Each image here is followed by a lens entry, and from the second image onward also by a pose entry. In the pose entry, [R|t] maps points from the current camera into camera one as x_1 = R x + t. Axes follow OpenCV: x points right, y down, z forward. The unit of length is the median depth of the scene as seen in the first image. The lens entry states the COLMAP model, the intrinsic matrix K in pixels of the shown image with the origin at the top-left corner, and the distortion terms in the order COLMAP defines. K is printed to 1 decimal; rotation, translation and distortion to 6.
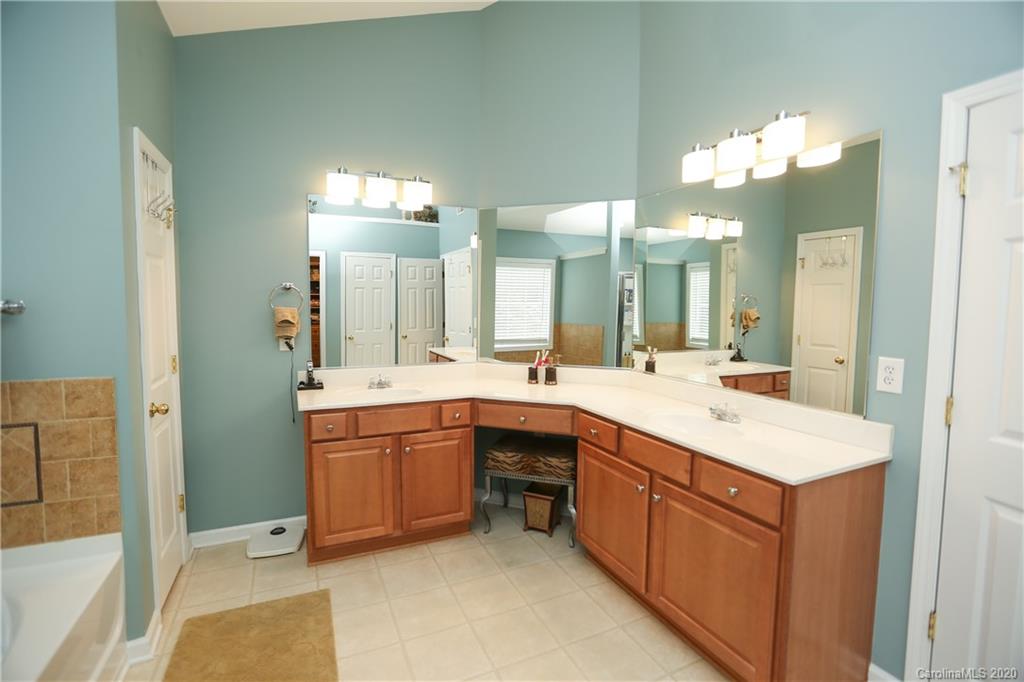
lens RADIAL K [[474.1, 0, 514.3], [0, 474.1, 344.9], [0, 0, 1]] dist [-0.035878, 0.007150]
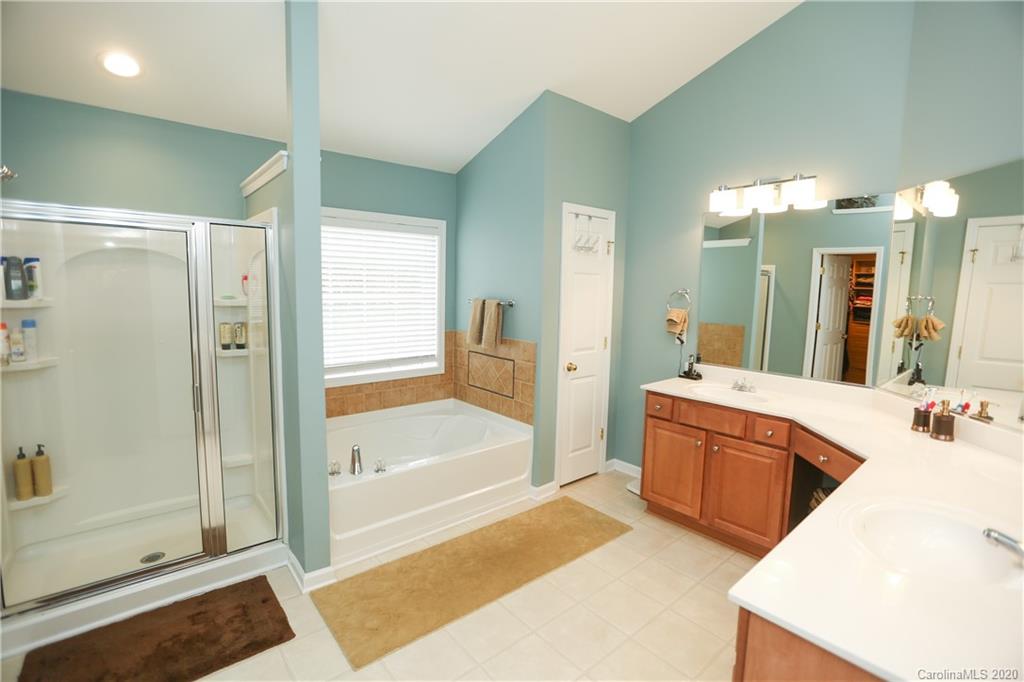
lens RADIAL K [[474.1, 0, 502.3], [0, 474.1, 348.8], [0, 0, 1]] dist [-0.035878, 0.007150]
pose [[0.245102, 0.117708, -0.962325, 0.666965], [-0.101161, 0.990289, 0.095362, -0.053129], [0.964205, 0.073976, 0.254629, 0.268113]]
